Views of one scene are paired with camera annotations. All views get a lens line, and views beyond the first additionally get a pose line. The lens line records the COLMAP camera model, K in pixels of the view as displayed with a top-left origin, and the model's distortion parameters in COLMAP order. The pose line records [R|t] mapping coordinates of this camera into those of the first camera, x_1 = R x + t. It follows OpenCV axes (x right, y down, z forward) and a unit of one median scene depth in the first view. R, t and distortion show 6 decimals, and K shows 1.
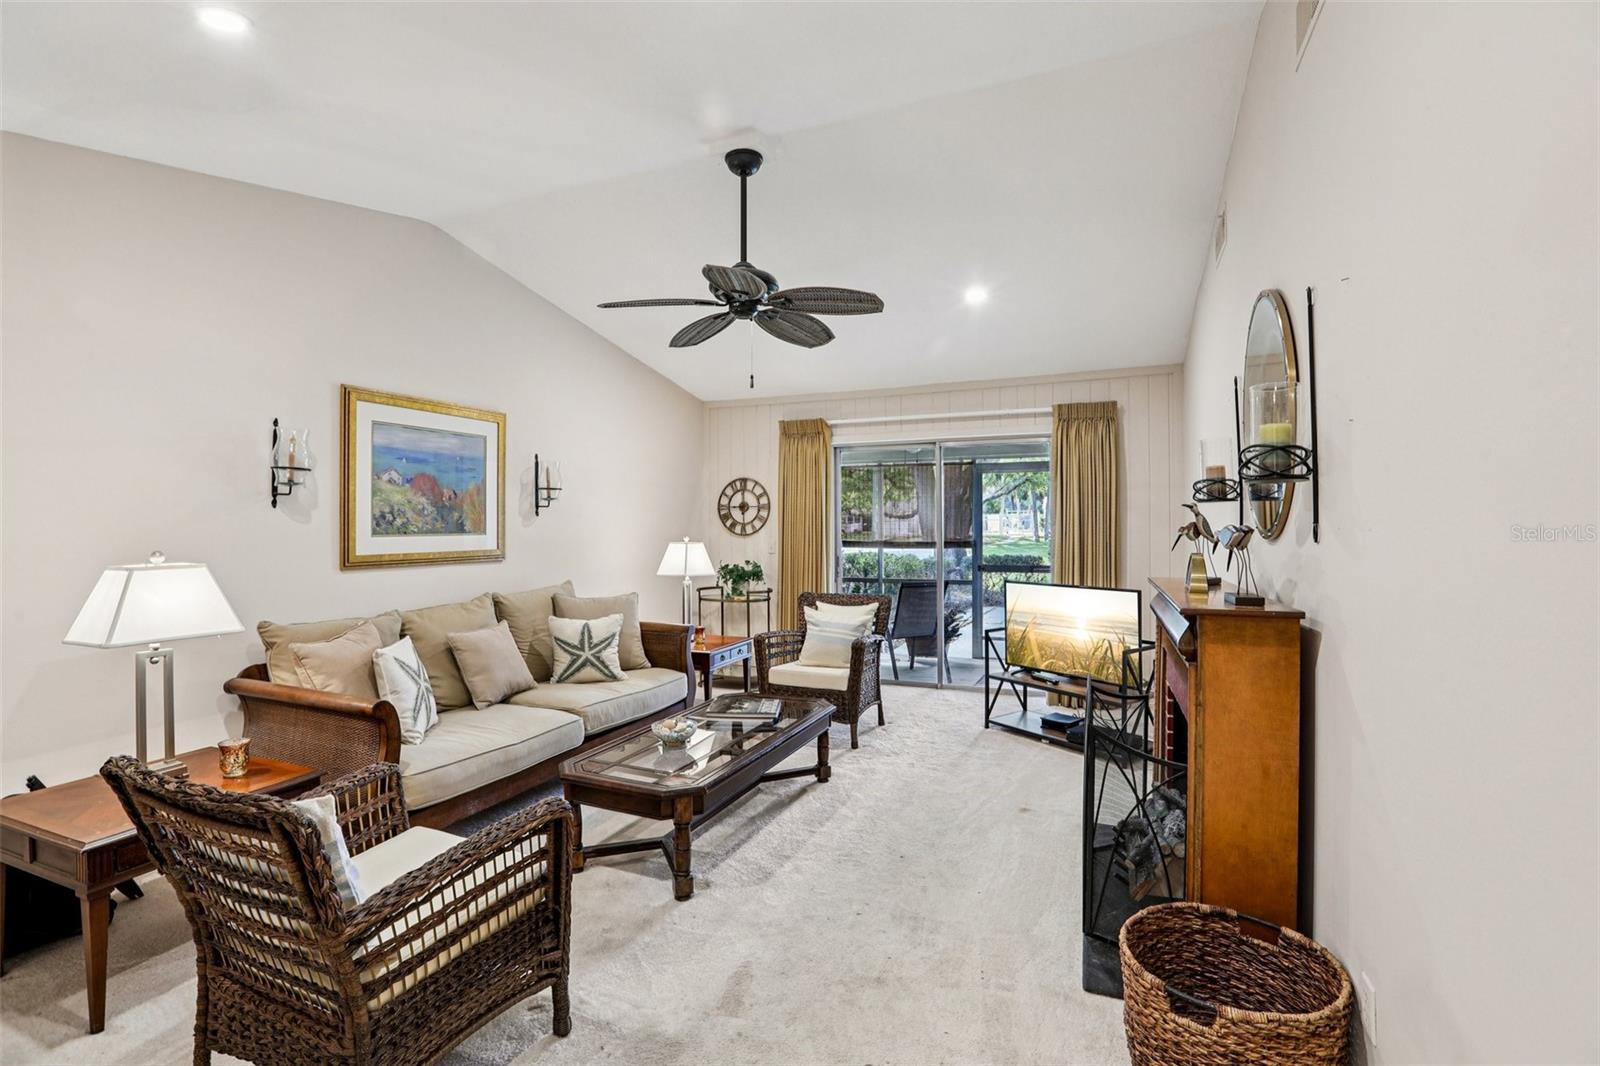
lens RADIAL K [[735.2, 0, 811.5], [0, 735.2, 539.1], [0, 0, 1]] dist [-0.038510, 0.006493]
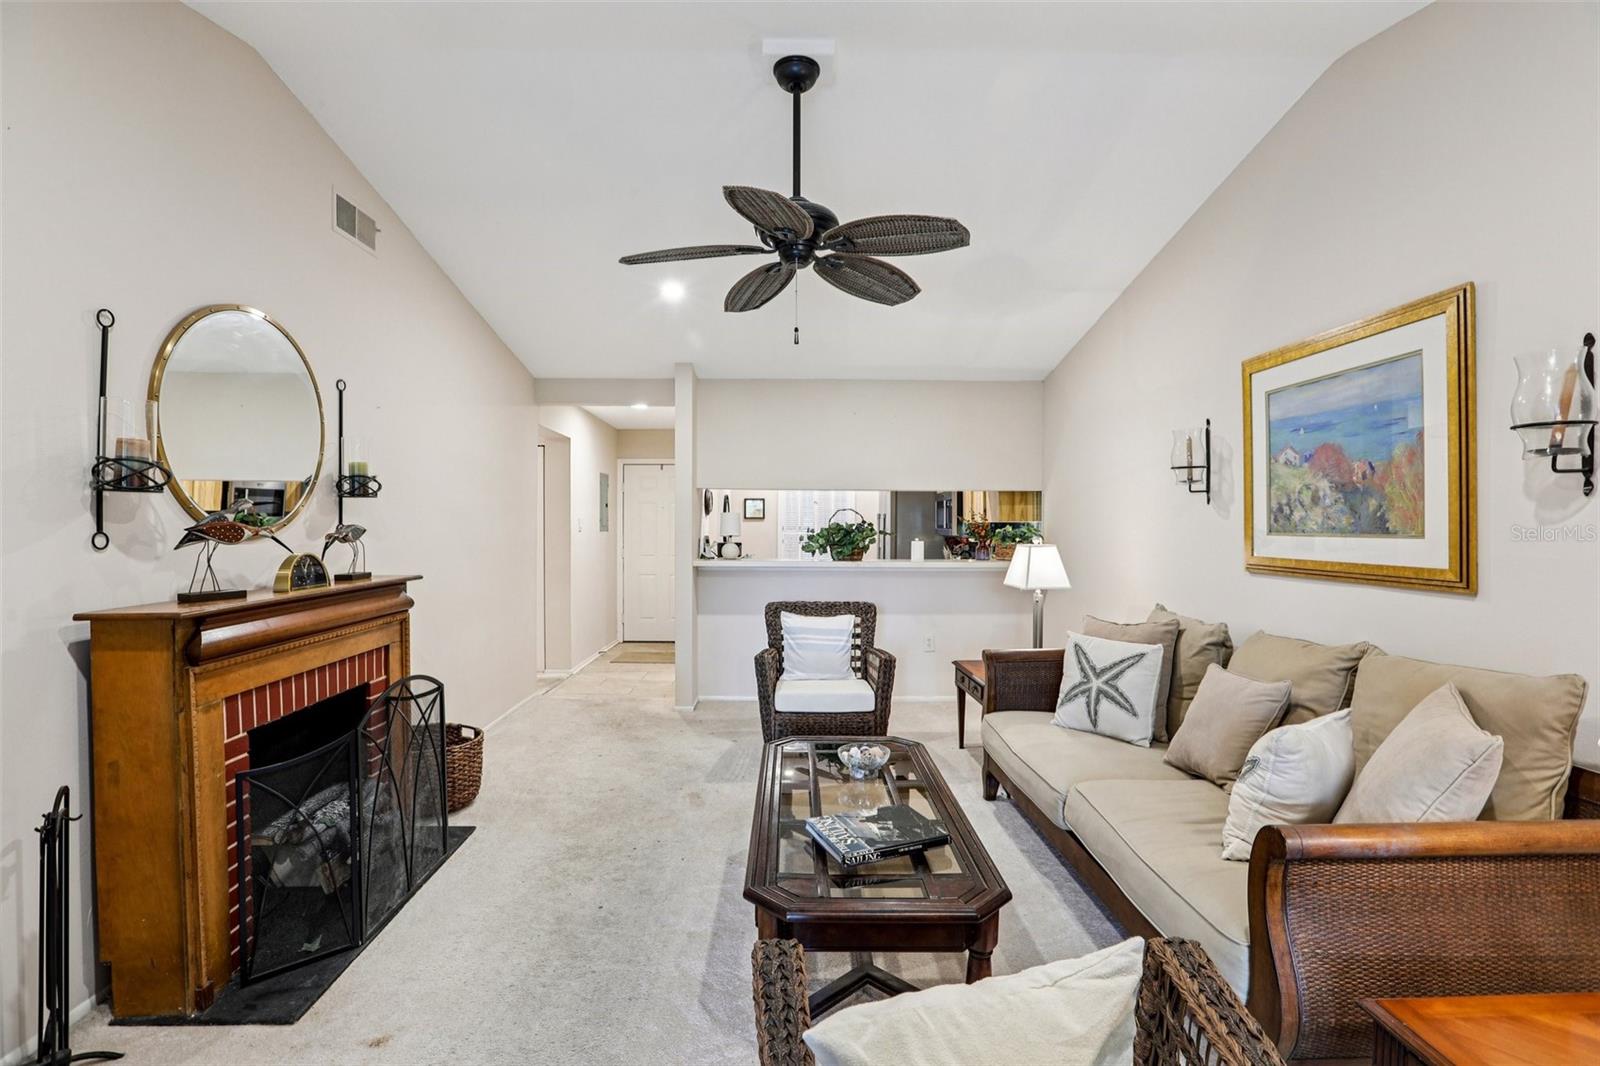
lens RADIAL K [[735.2, 0, 798.3], [0, 735.2, 521.9], [0, 0, 1]] dist [-0.038510, 0.006493]
pose [[-0.924518, 0.004830, -0.381107, 0.170903], [-0.001543, 0.999864, 0.016415, -0.027779], [0.381135, 0.015764, -0.924385, 1.407149]]
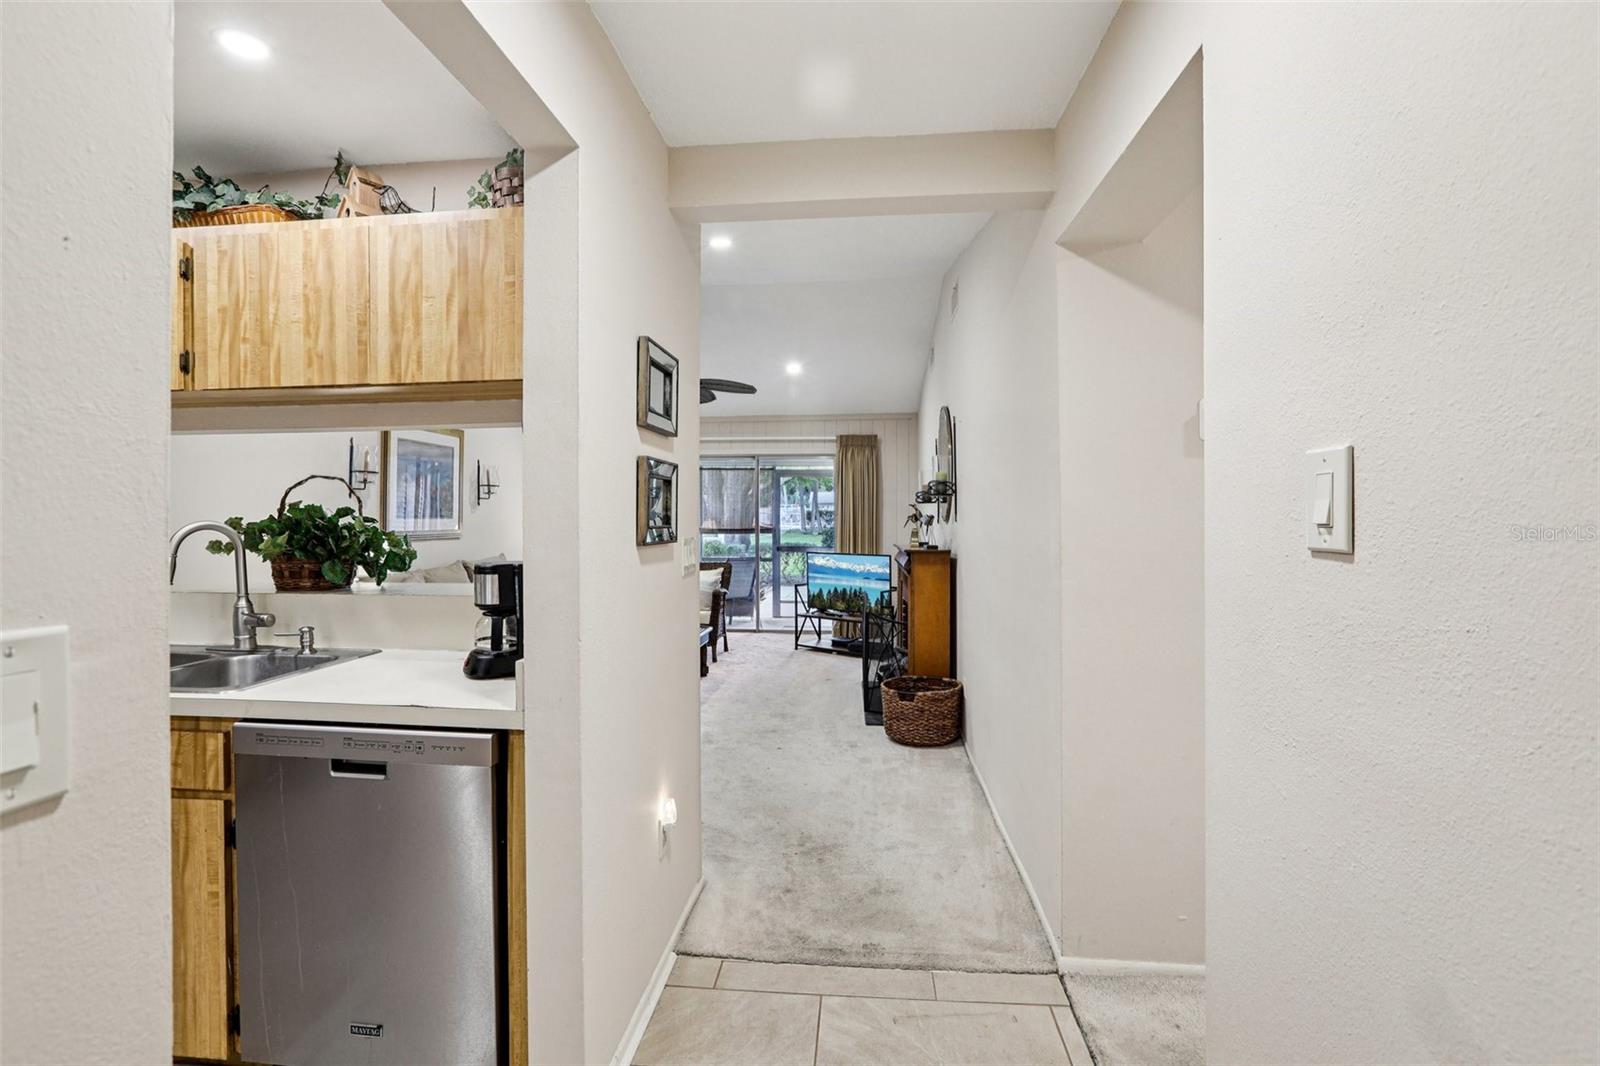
lens RADIAL K [[735.2, 0, 794.0], [0, 735.2, 522.5], [0, 0, 1]] dist [-0.038510, 0.006493]
pose [[0.958904, 0.006277, 0.283660, -0.236701], [-0.002830, 0.999917, -0.012559, 0.018089], [-0.283715, 0.011240, 0.958843, -0.548084]]
